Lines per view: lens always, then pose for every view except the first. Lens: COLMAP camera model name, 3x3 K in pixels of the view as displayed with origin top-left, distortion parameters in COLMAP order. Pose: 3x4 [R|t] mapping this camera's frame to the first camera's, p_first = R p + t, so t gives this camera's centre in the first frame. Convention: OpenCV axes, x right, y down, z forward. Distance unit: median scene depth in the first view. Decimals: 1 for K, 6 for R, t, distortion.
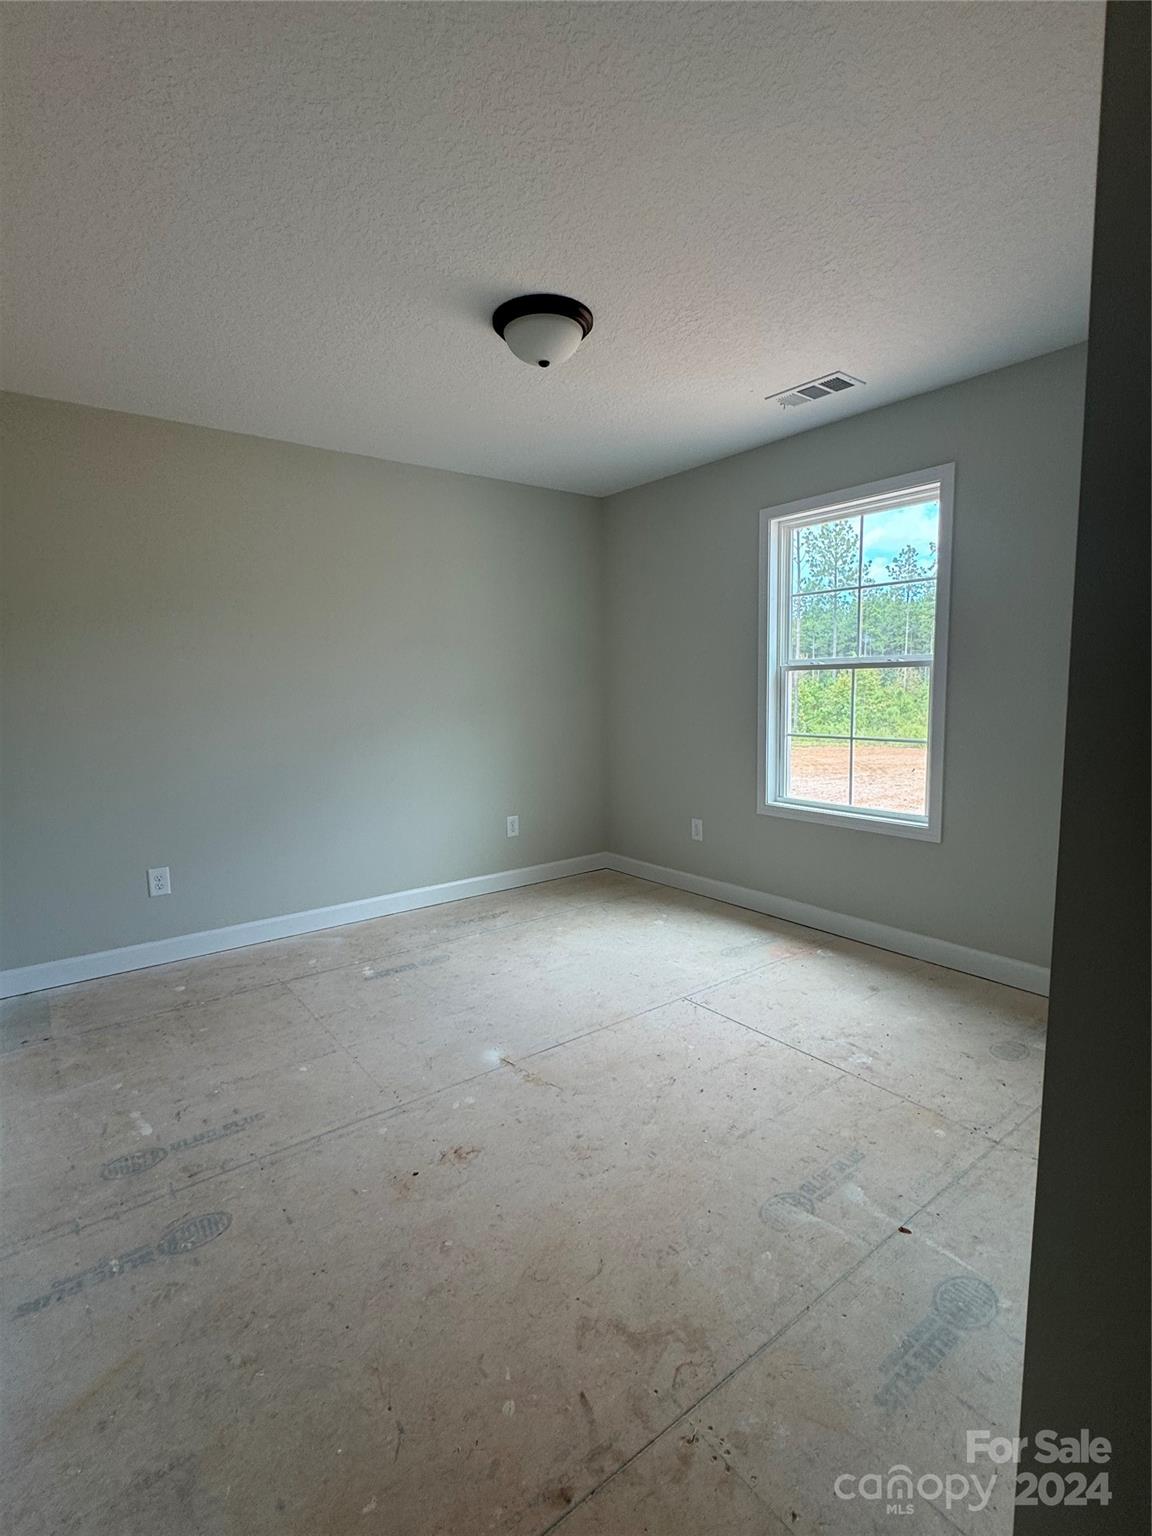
lens RADIAL K [[724.8, 0, 576.0], [0, 724.8, 768.0], [0, 0, 1]] dist [0.015020, -0.000032]
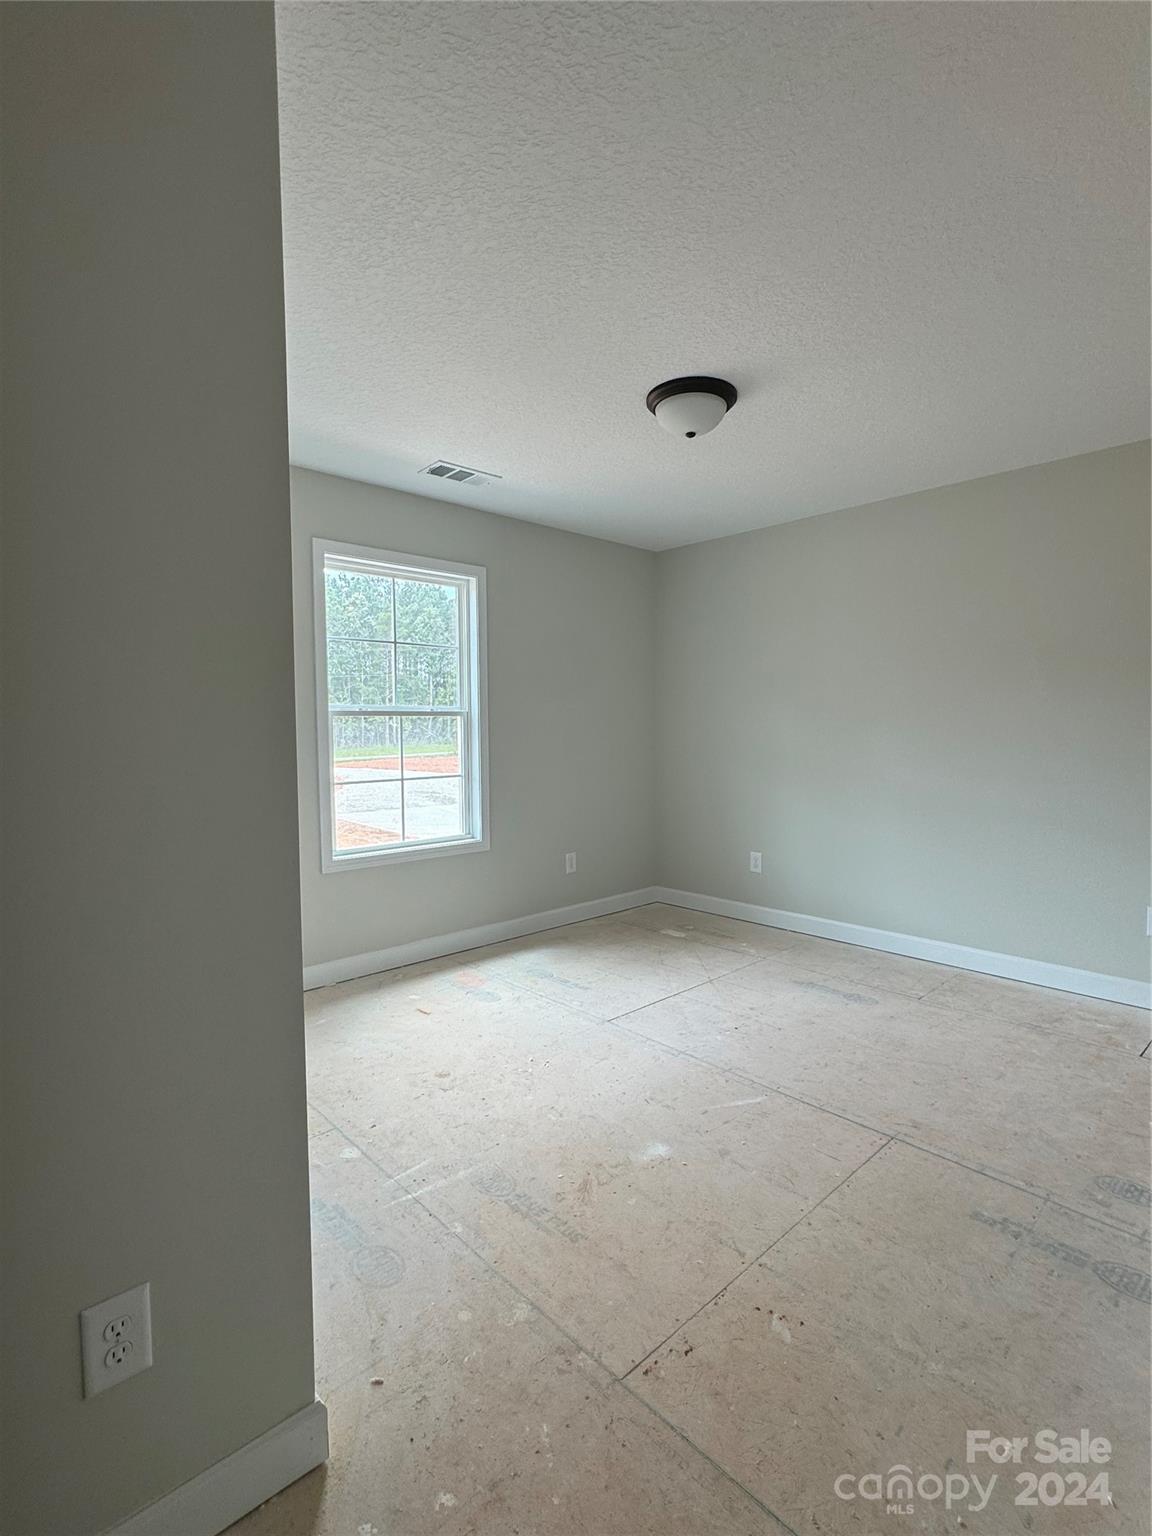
lens RADIAL K [[724.8, 0, 576.0], [0, 724.8, 768.0], [0, 0, 1]] dist [0.015020, -0.000032]
pose [[-0.089312, -0.052556, 0.994616, -0.719543], [0.100679, 0.993016, 0.061512, -0.098222], [-0.990902, 0.105631, -0.083397, 0.834195]]
